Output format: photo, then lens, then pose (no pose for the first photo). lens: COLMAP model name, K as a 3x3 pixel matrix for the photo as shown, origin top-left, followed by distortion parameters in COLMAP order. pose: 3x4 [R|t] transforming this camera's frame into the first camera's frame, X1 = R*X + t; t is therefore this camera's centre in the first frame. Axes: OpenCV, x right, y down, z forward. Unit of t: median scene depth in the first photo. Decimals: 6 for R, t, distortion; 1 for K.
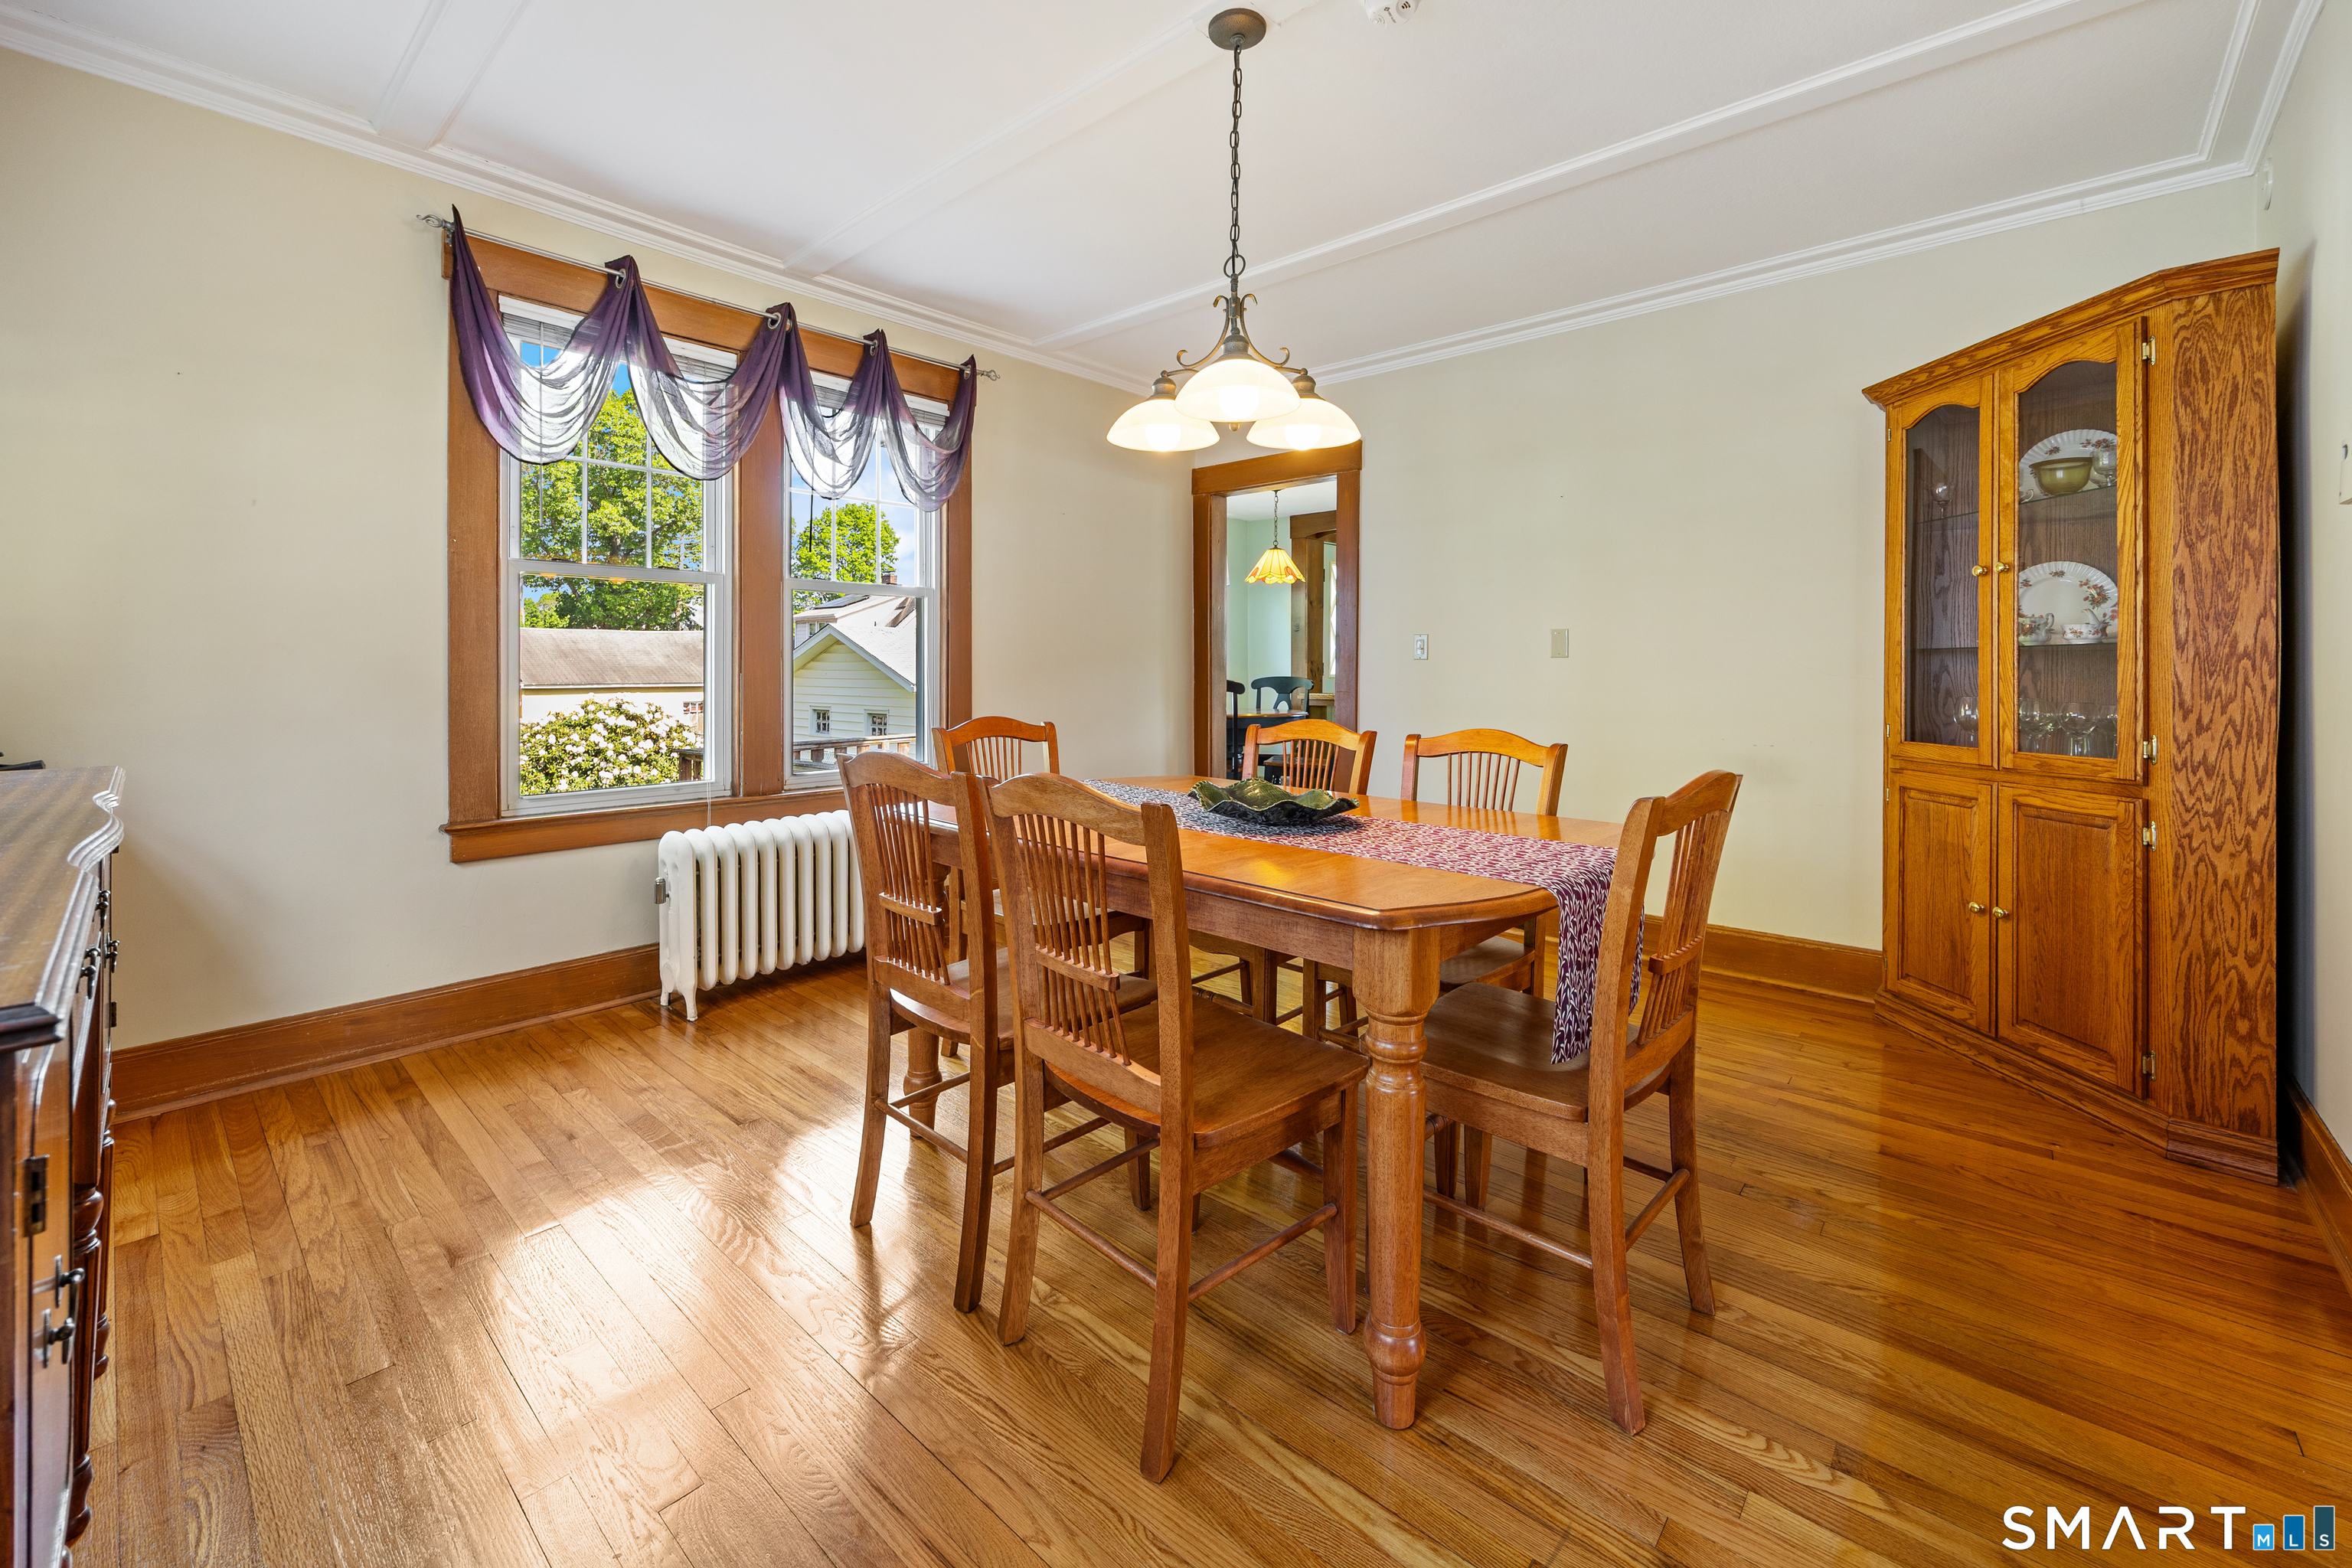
lens RADIAL K [[959.8, 0, 1175.0], [0, 959.8, 657.6], [0, 0, 1]] dist [0.001709, 0.000366]
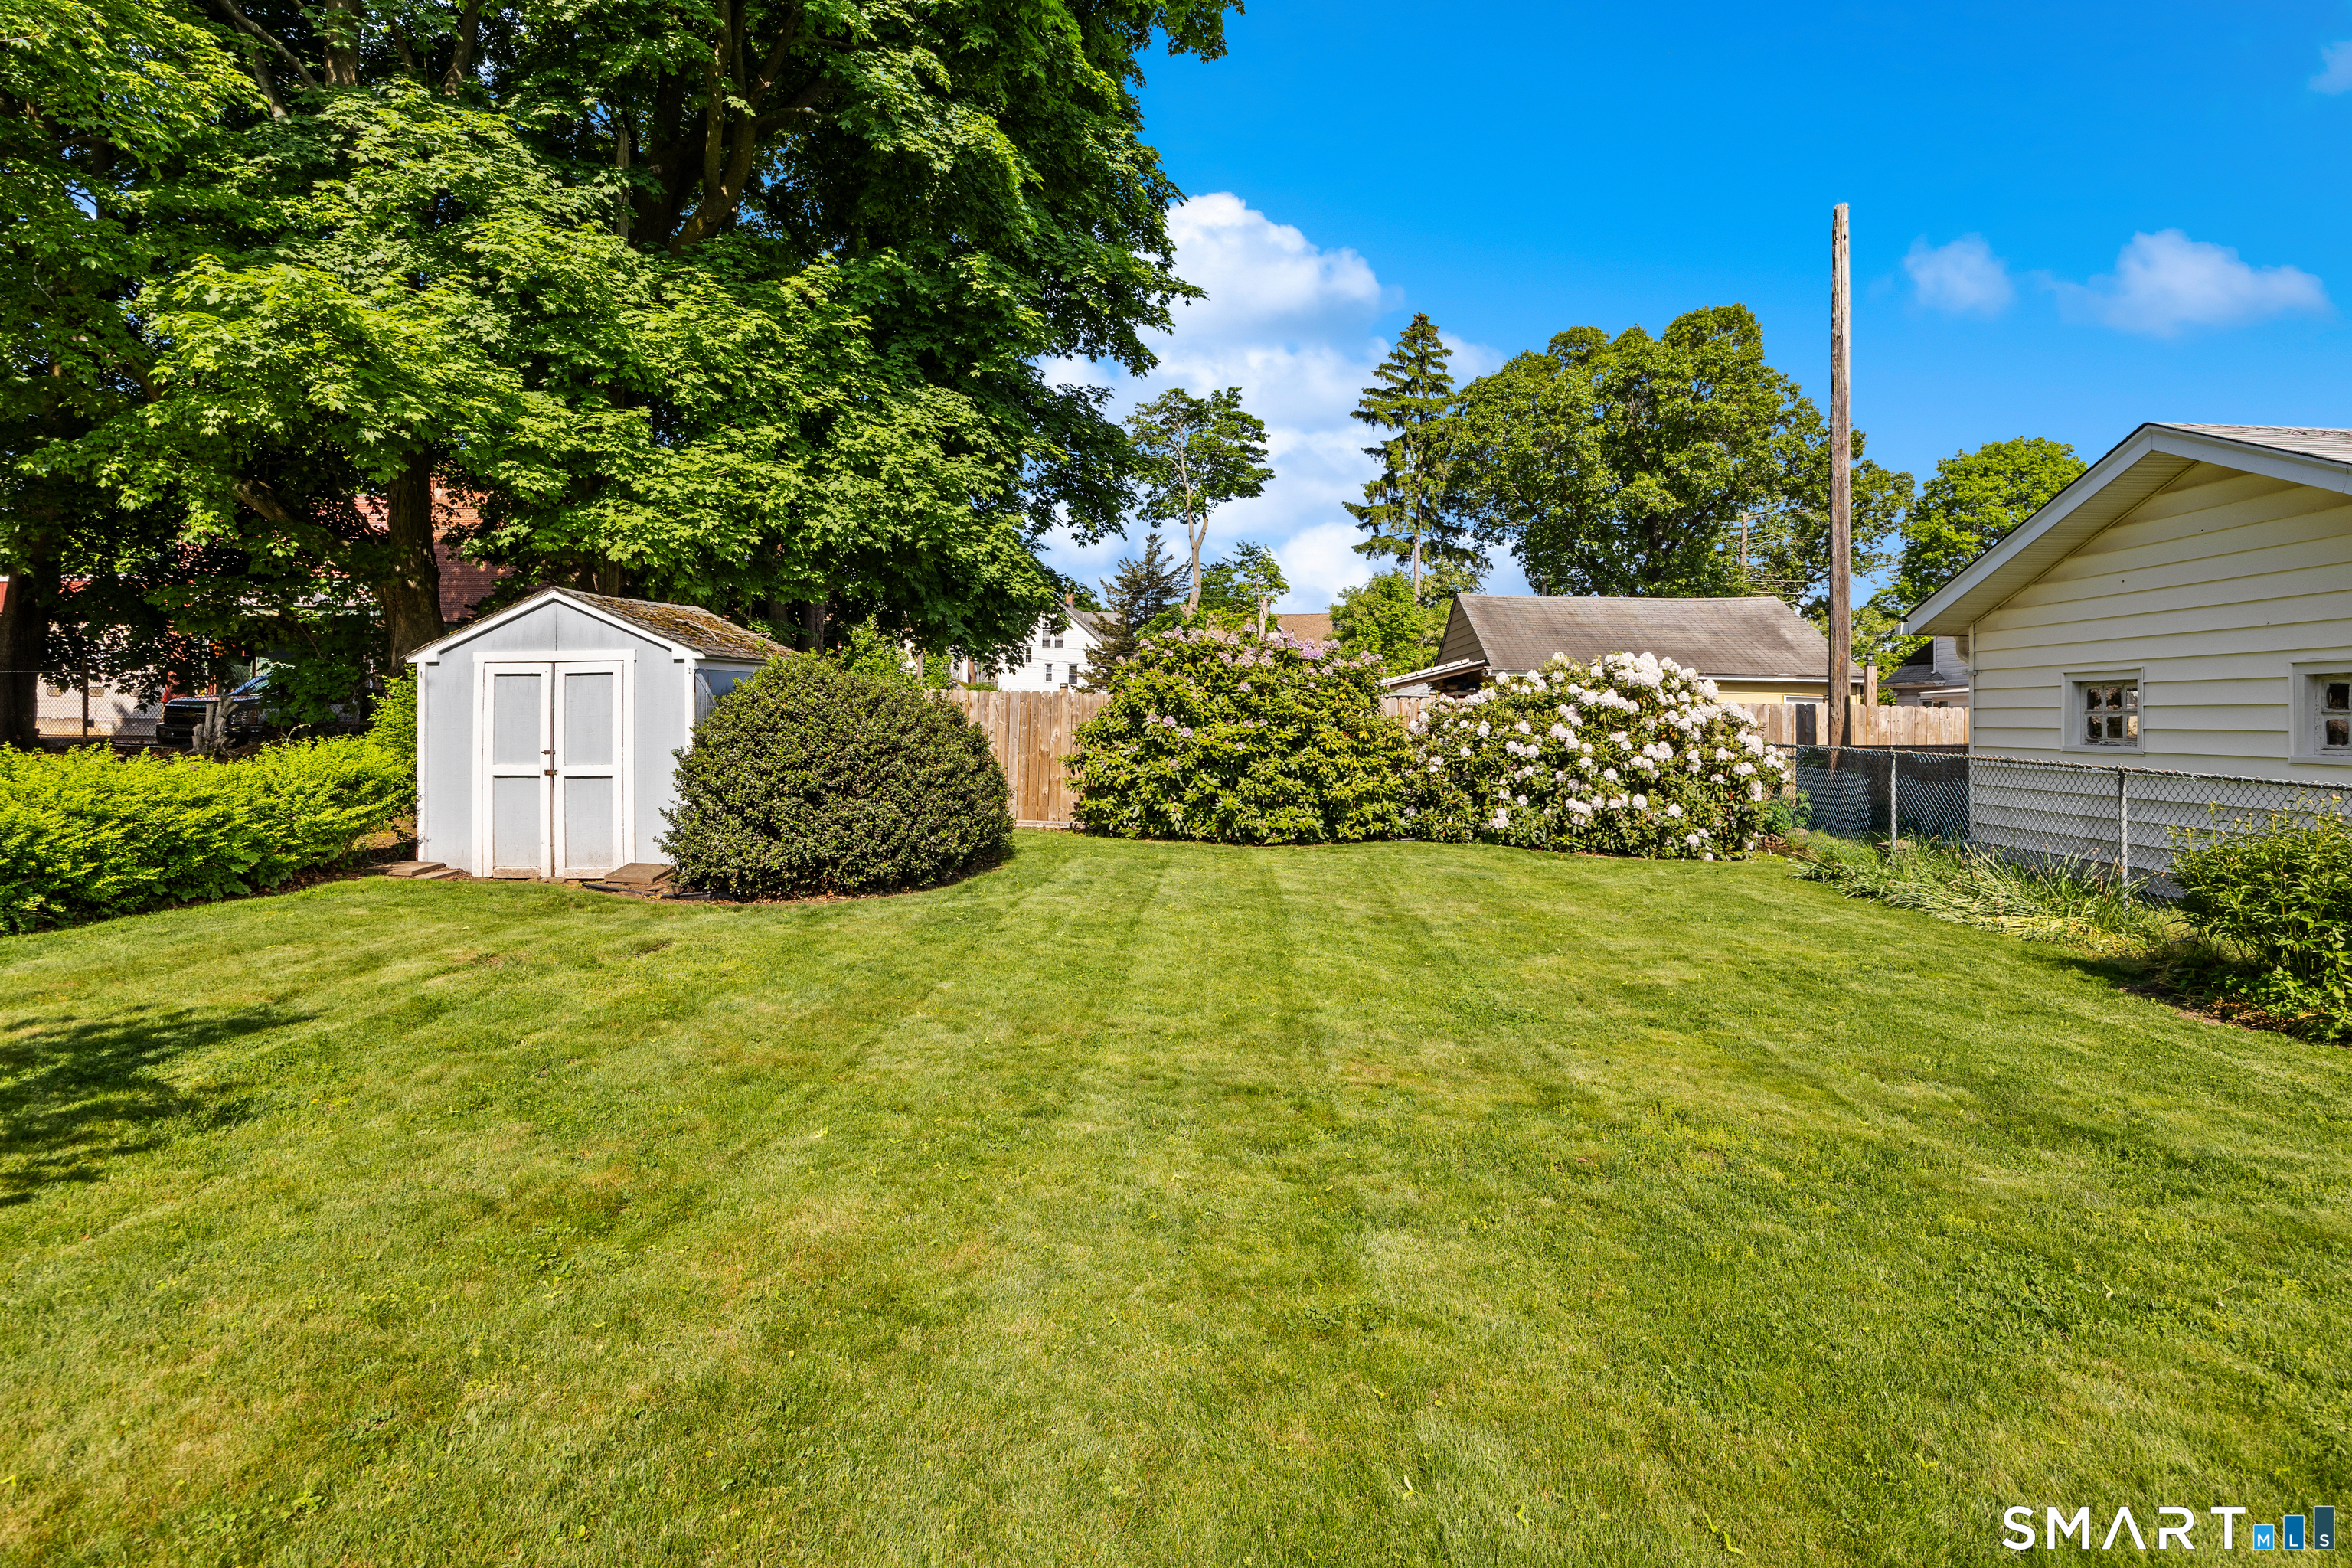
lens RADIAL K [[1147.5, 0, 1162.5], [0, 1147.5, 691.8], [0, 0, 1]] dist [-0.013908, 0.001994]
pose [[0.584870, -0.009190, -0.811075, -0.239565], [-0.010666, 0.999762, -0.019020, 0.075149], [0.811057, 0.019775, 0.584633, 0.477805]]
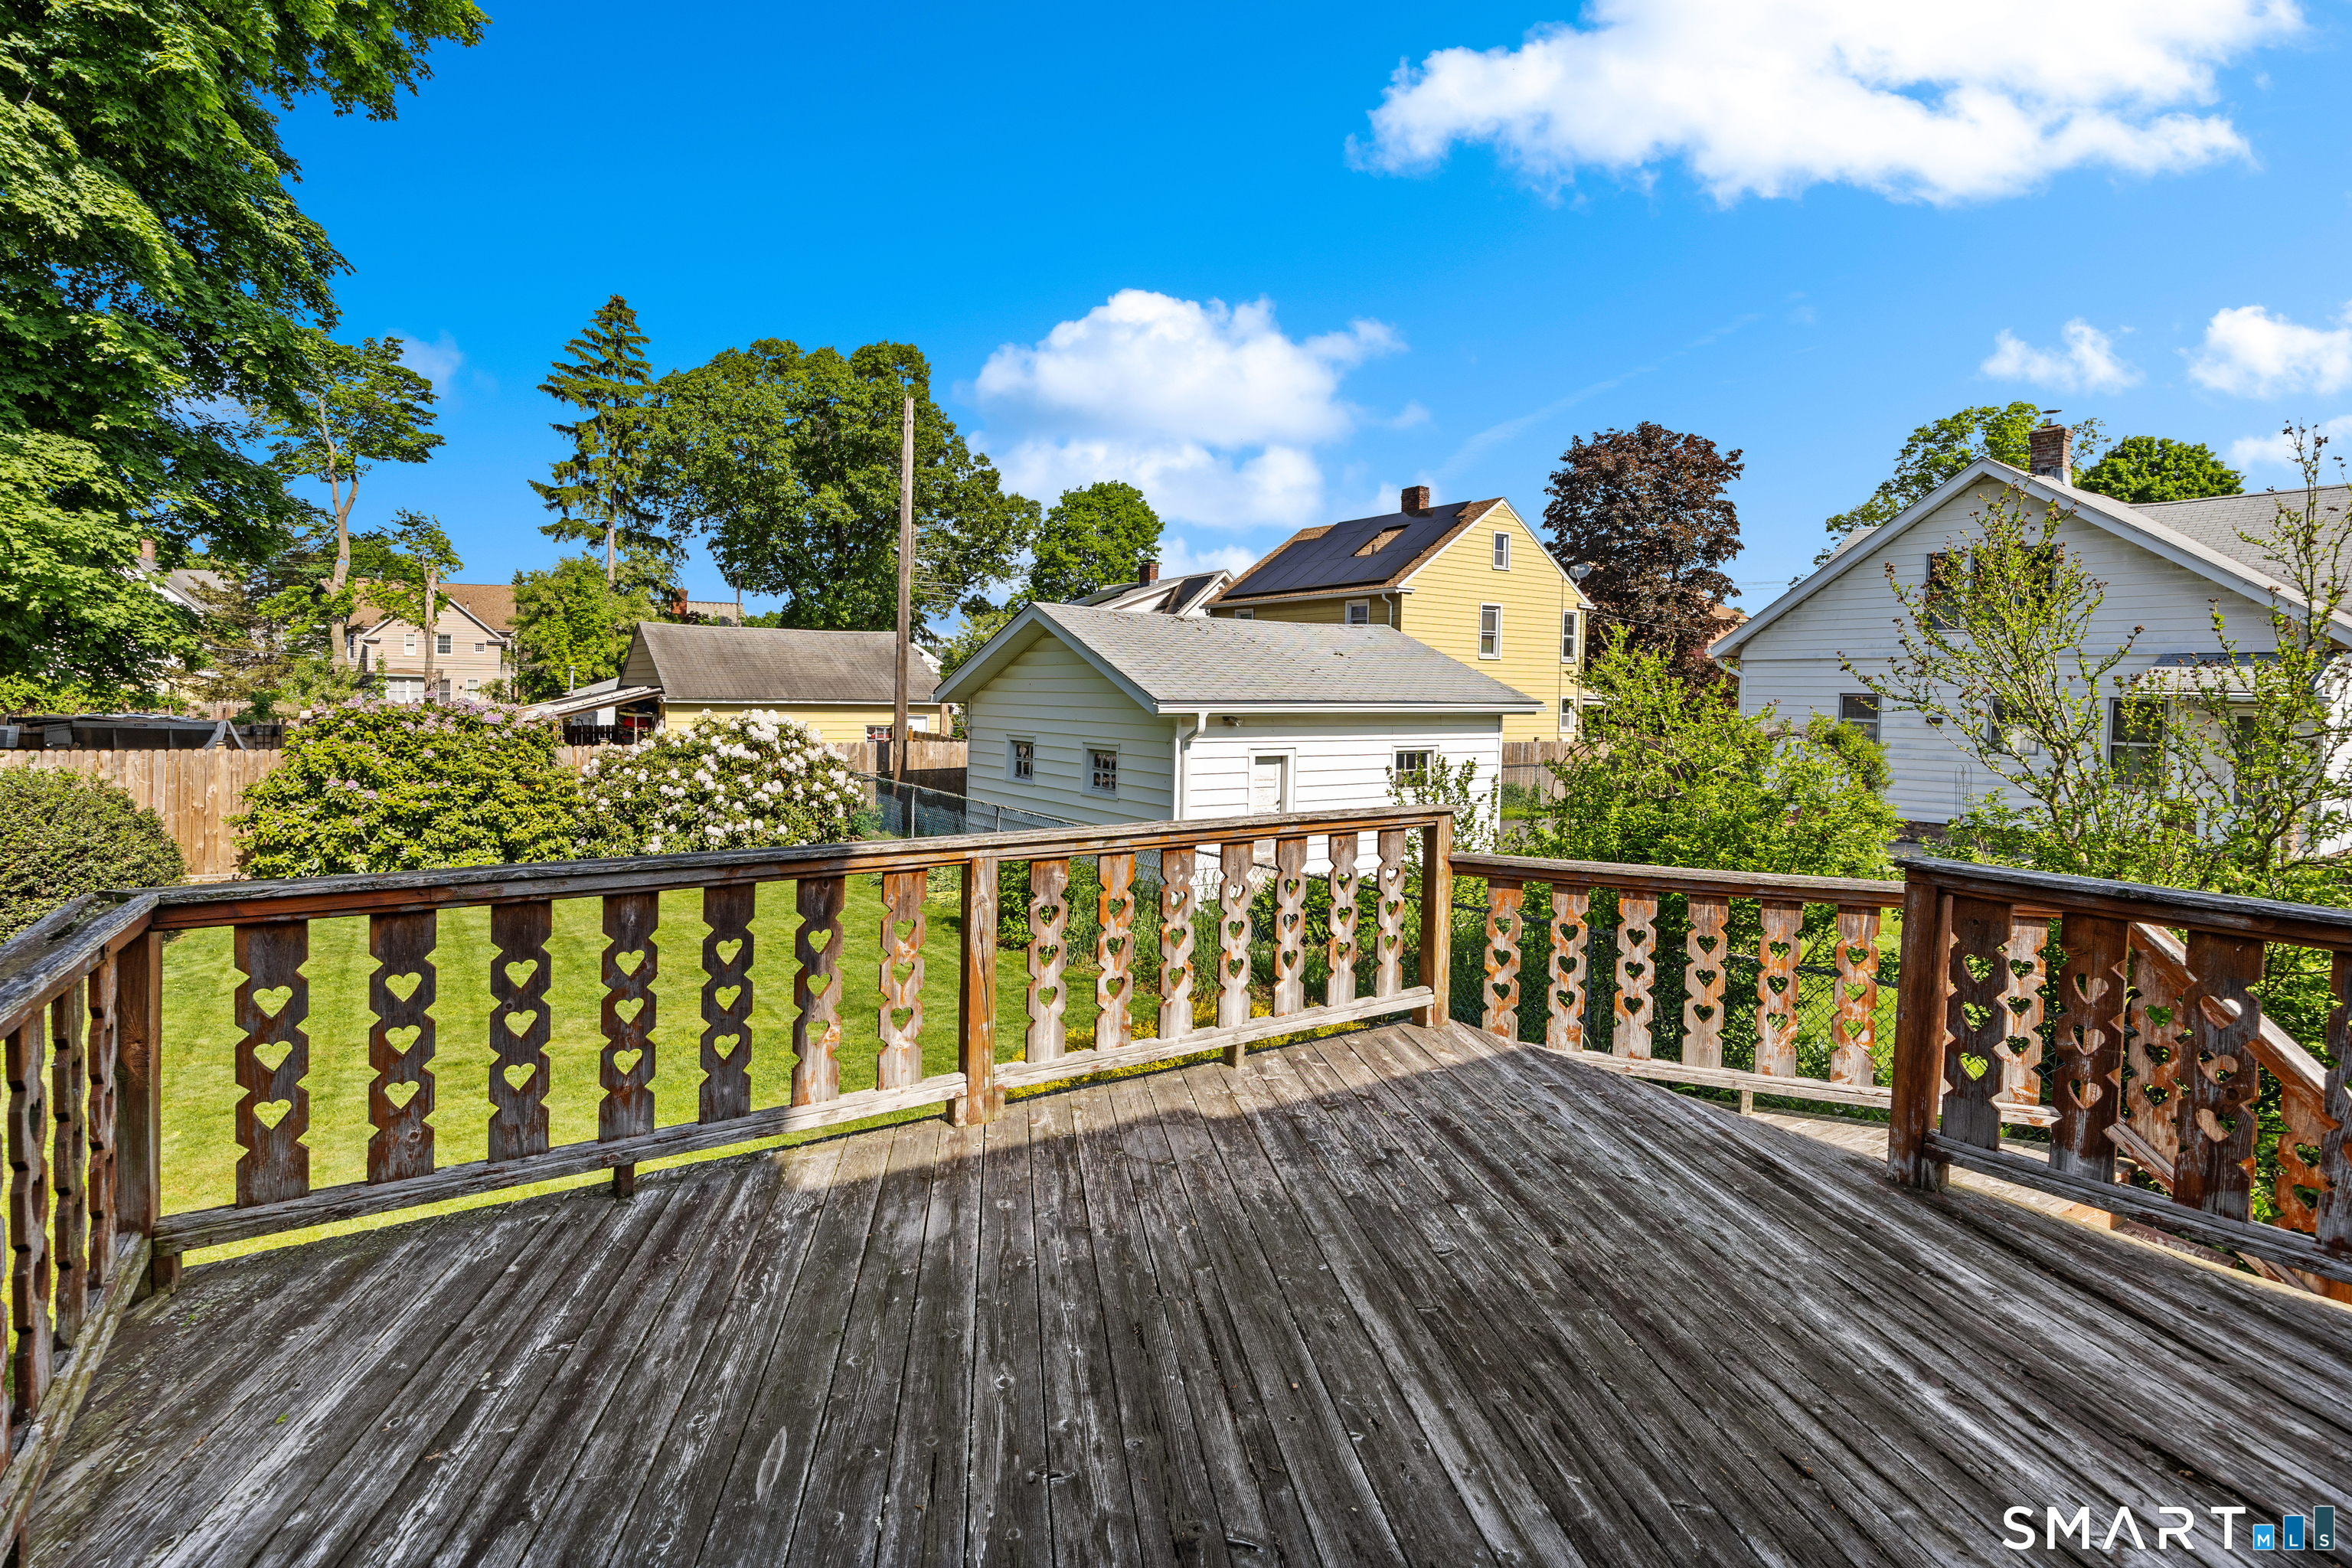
lens RADIAL K [[1147.5, 0, 1162.5], [0, 1147.5, 691.8], [0, 0, 1]] dist [-0.013908, 0.001994]
pose [[0.959492, 0.013032, -0.281435, -0.070678], [-0.010776, 0.999896, 0.009564, 0.014147], [0.281530, -0.006143, 0.959533, 0.317892]]
